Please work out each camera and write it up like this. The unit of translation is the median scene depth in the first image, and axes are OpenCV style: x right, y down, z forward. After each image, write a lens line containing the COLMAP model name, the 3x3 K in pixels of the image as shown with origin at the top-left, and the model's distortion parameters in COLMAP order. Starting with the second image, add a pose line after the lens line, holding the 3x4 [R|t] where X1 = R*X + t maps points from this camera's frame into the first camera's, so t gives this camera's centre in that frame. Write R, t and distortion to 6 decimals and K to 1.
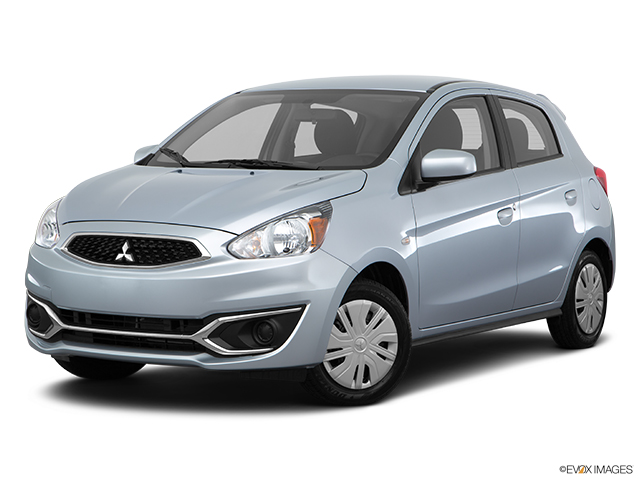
lens RADIAL K [[1657.4, 0, 320.7], [0, 1657.4, 241.3], [0, 0, 1]] dist [0.336050, 0.000000]
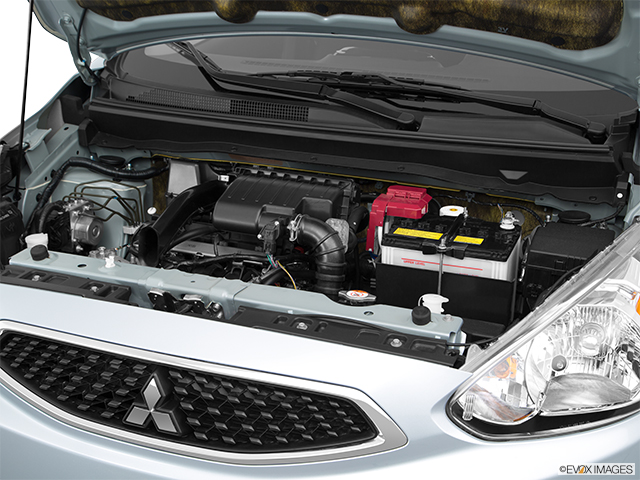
lens RADIAL K [[846.4, 0, 318.4], [0, 846.4, 240.8], [0, 0, 1]] dist [0.186262, 0.000000]
pose [[0.982954, -0.063701, 0.172465, -0.109061], [0.008490, 0.952785, 0.303528, -0.084590], [-0.183658, -0.296889, 0.937084, 0.804341]]
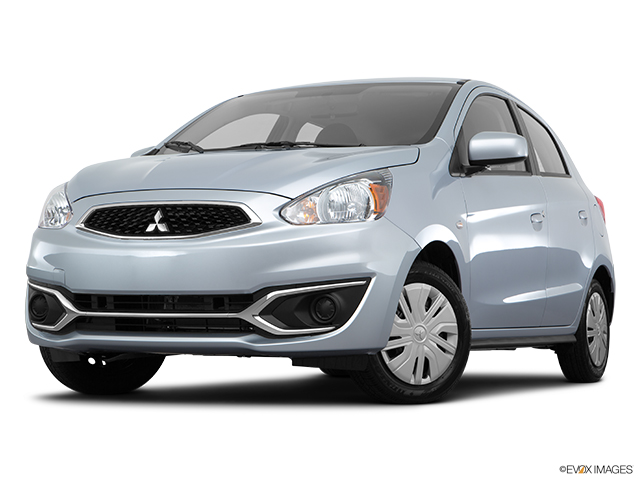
lens RADIAL K [[1485.7, 0, 316.9], [0, 1485.7, 241.9], [0, 0, 1]] dist [0.197174, 0.000000]
pose [[0.994557, 0.005921, 0.104026, -0.112860], [0.005360, 0.994156, -0.107824, 0.098609], [-0.104056, 0.107795, 0.988713, 0.219957]]
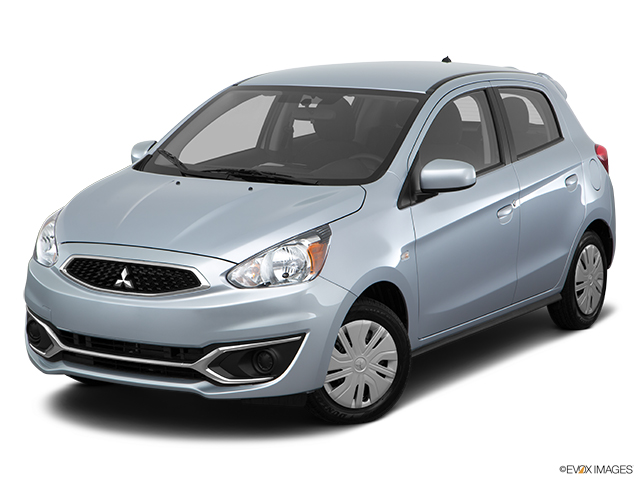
lens RADIAL K [[1657.4, 0, 320.4], [0, 1657.4, 240.3], [0, 0, 1]] dist [0.336050, 0.000000]
pose [[0.999978, -0.006485, -0.001025, 0.001395], [0.006549, 0.996314, 0.085534, -0.098555], [0.000467, -0.085539, 0.996335, 0.006697]]
